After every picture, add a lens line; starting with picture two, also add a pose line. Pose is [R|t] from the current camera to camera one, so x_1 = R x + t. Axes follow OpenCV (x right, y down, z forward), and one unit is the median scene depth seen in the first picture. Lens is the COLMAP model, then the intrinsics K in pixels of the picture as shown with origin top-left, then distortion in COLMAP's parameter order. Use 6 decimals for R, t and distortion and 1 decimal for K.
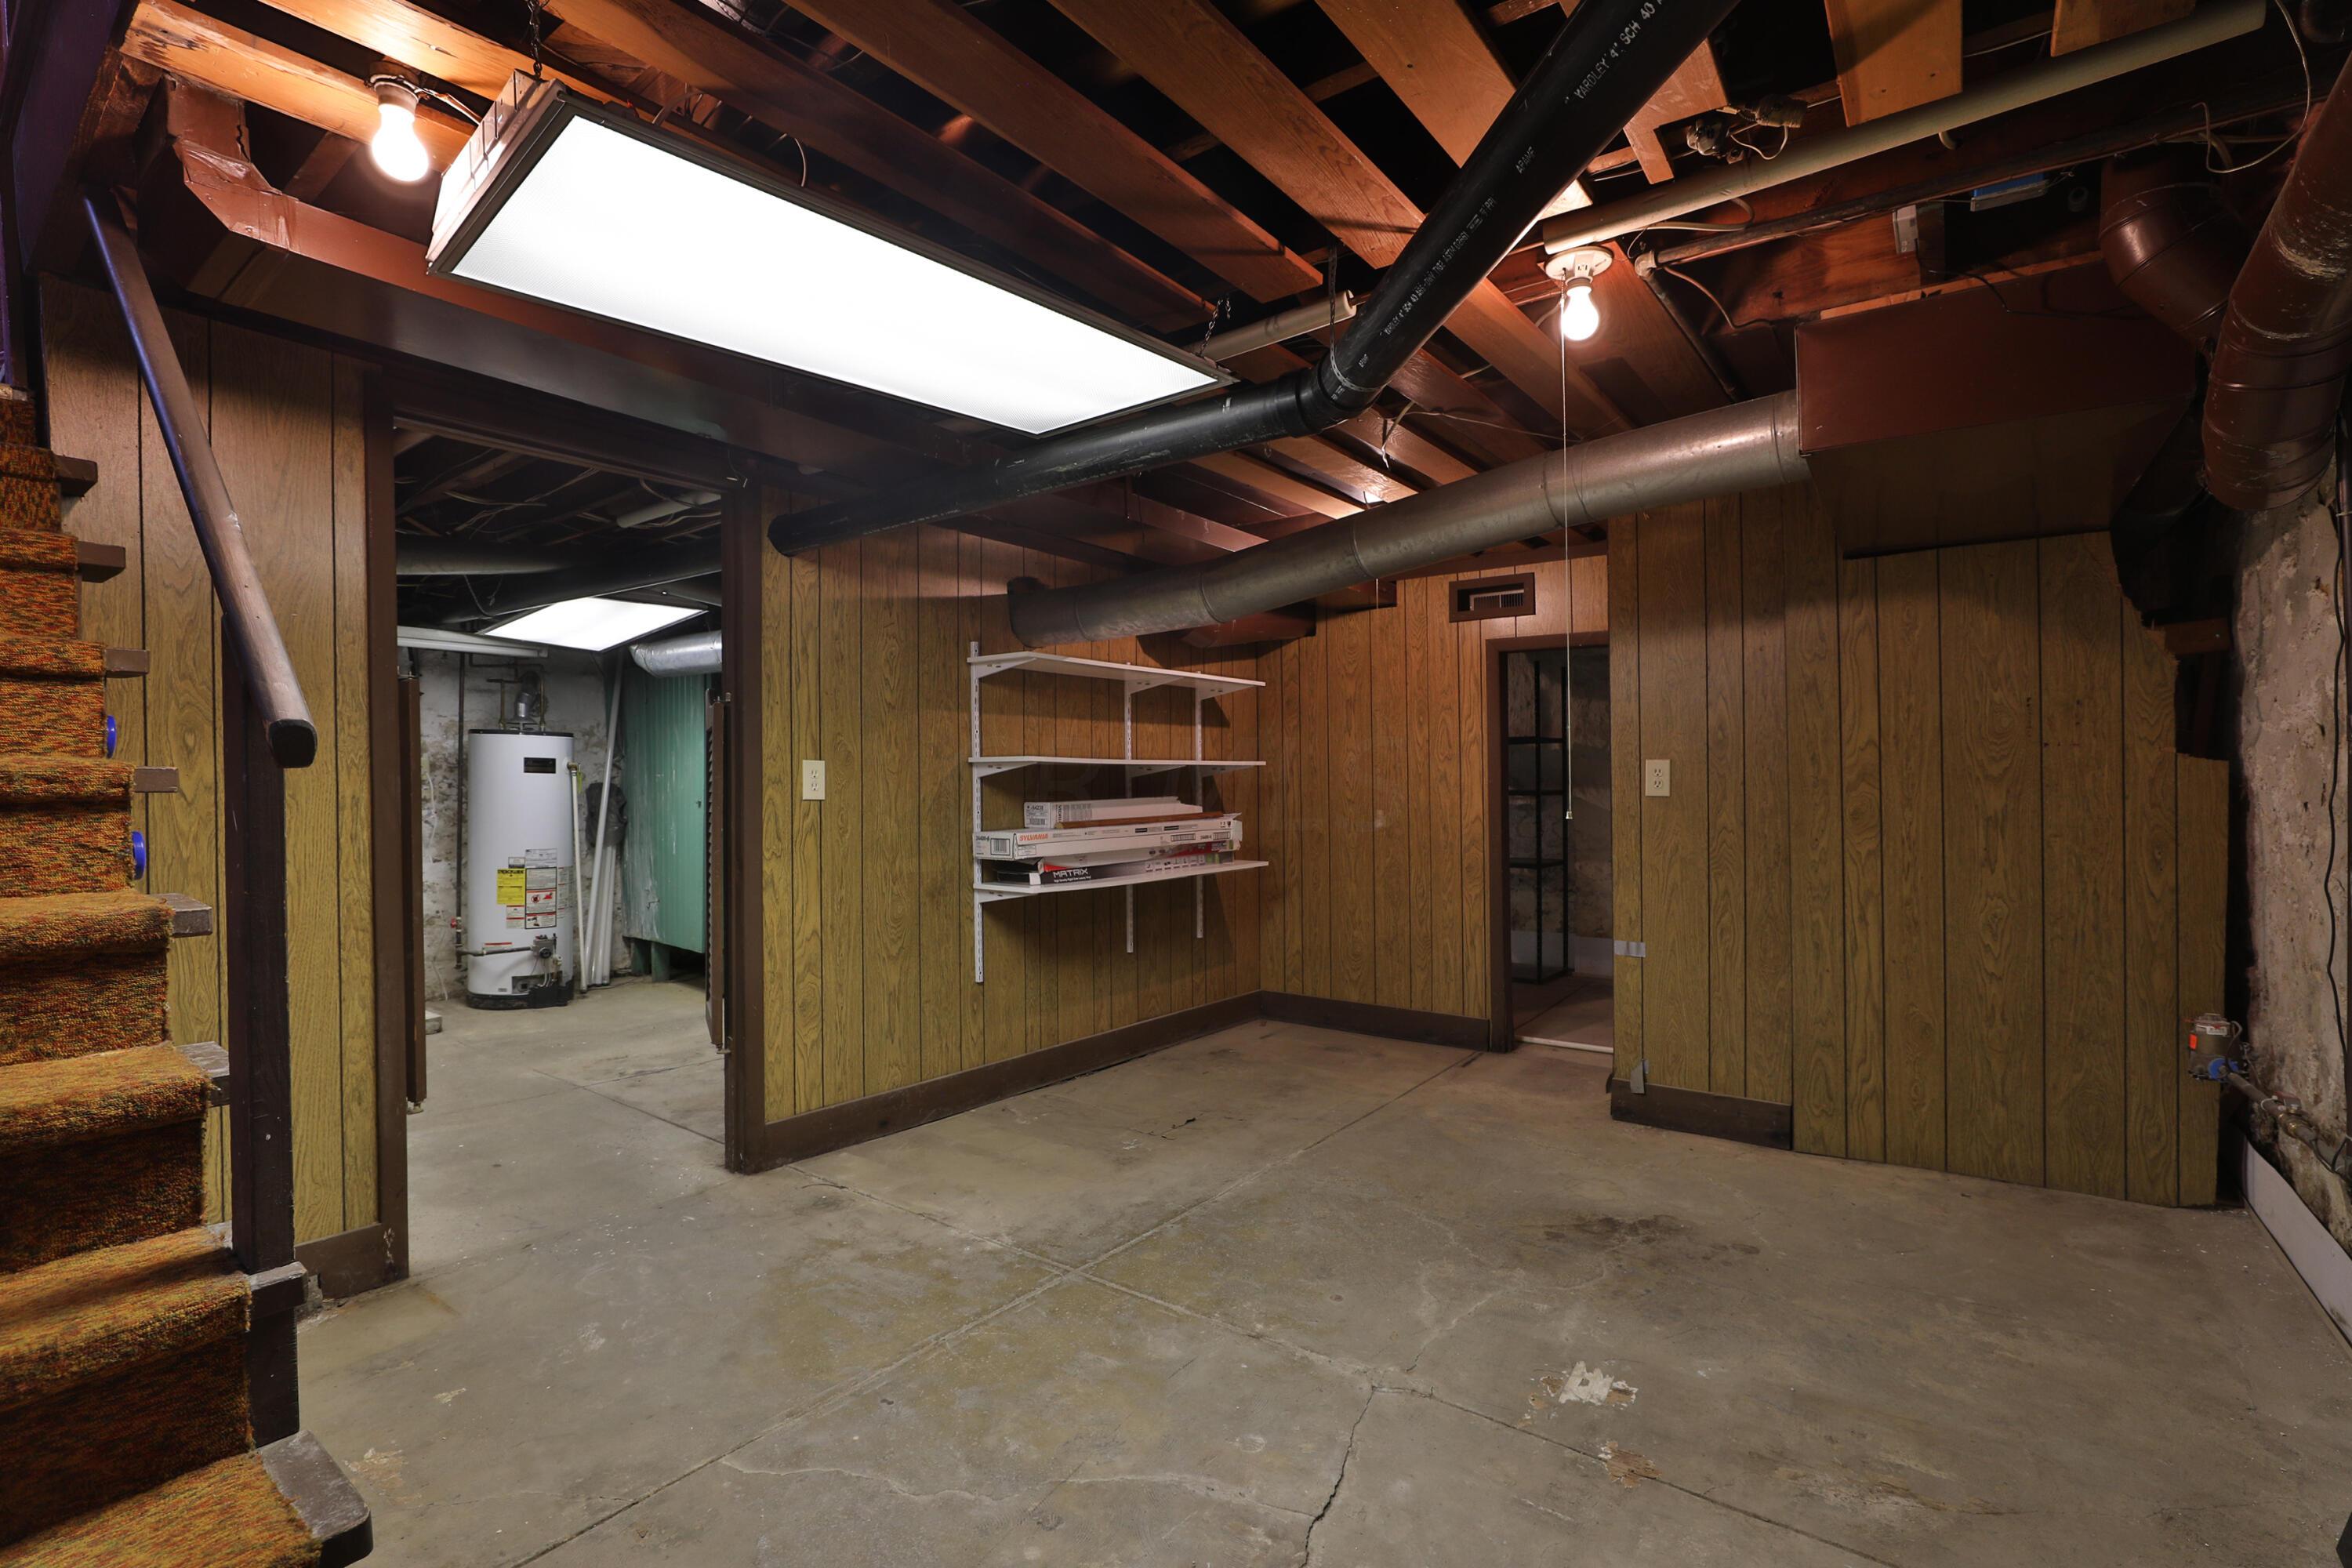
lens RADIAL K [[1074.9, 0, 1182.0], [0, 1074.9, 781.7], [0, 0, 1]] dist [-0.028961, 0.007382]
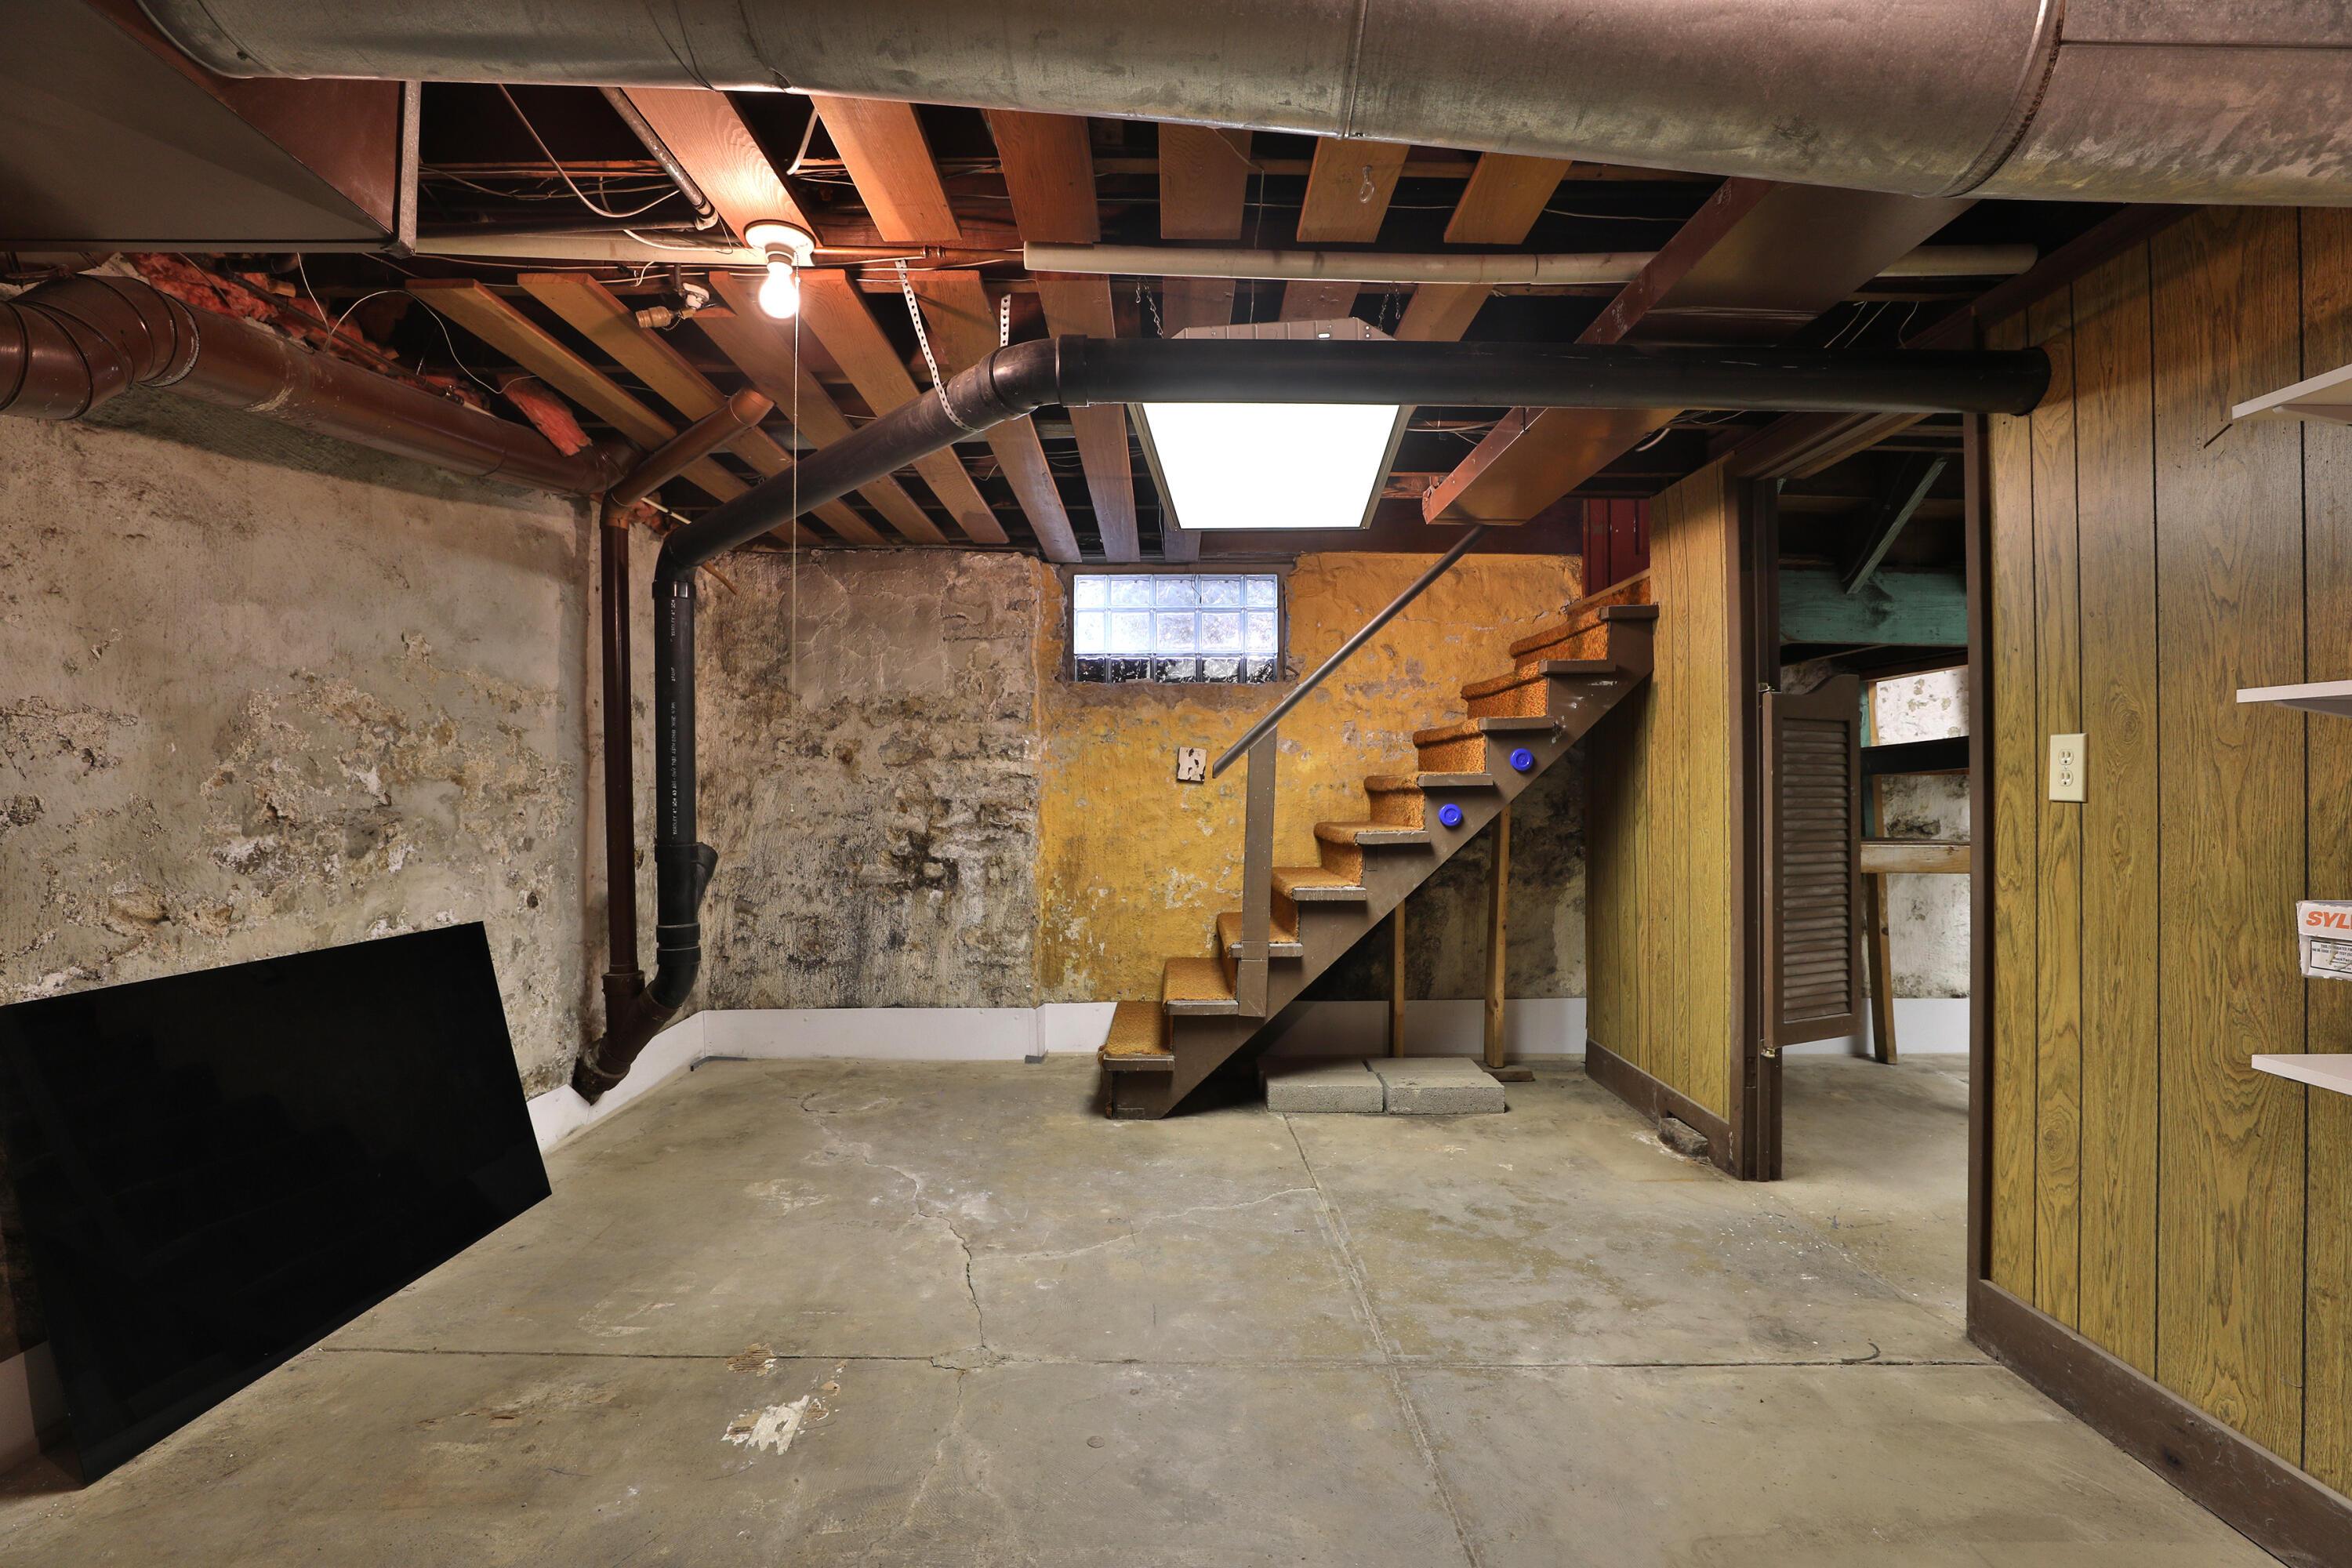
lens RADIAL K [[1074.9, 0, 1186.0], [0, 1074.9, 796.8], [0, 0, 1]] dist [-0.028961, 0.007382]
pose [[-0.789881, 0.001762, -0.613258, 0.480840], [0.003168, 0.999994, -0.001207, 0.016609], [0.613252, -0.002896, -0.789882, 1.406130]]
